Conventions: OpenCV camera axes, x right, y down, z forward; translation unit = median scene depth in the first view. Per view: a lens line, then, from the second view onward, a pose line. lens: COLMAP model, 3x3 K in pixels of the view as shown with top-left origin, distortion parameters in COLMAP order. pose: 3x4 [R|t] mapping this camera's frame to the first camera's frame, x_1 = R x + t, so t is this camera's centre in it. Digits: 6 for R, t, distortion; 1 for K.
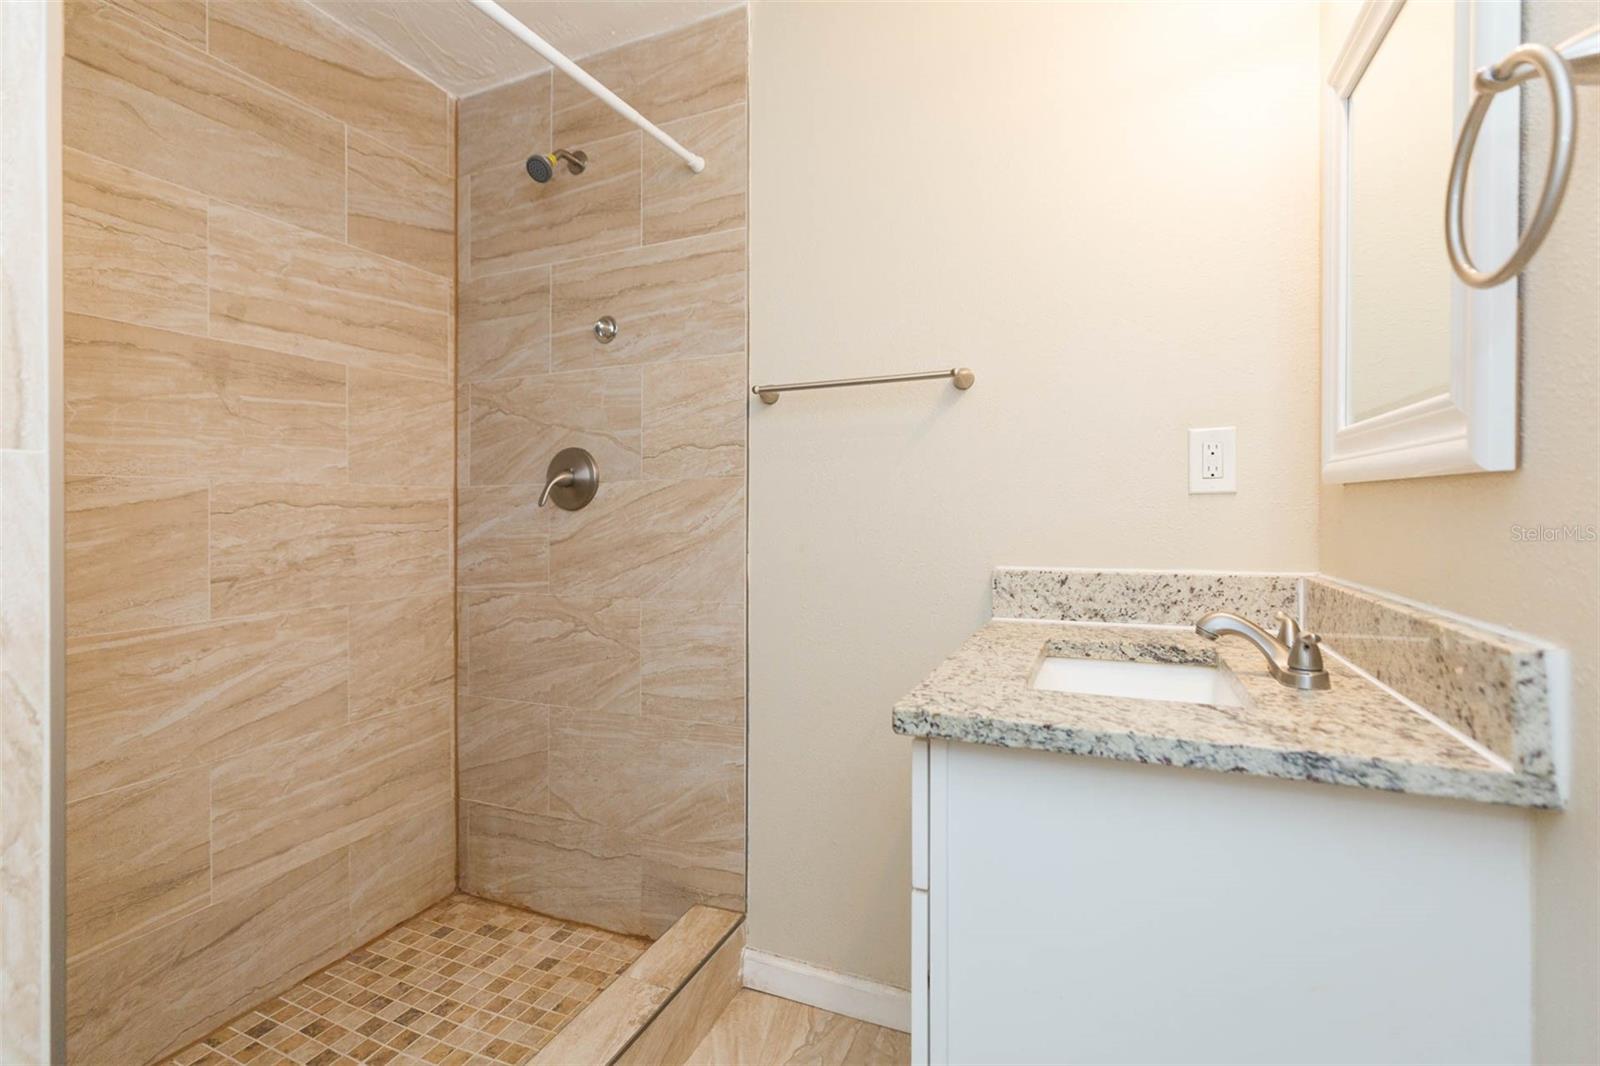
lens RADIAL K [[716.7, 0, 808.6], [0, 716.7, 538.1], [0, 0, 1]] dist [0.004525, -0.000707]
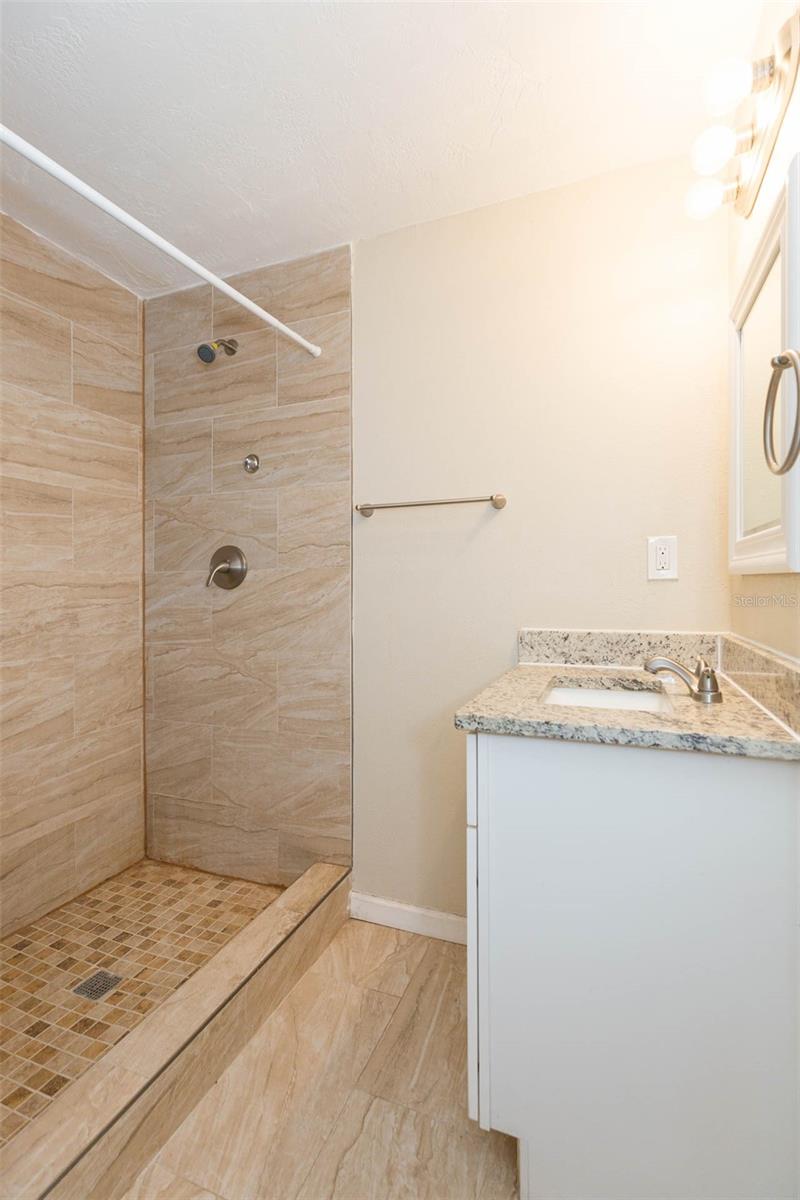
lens RADIAL K [[537.6, 0, 391.3], [0, 537.6, 590.3], [0, 0, 1]] dist [0.004525, -0.000707]
pose [[0.999956, 0.000589, 0.009327, -0.016783], [-0.000286, 0.999474, -0.032416, -0.002532], [-0.009342, 0.032412, 0.999431, -0.100815]]
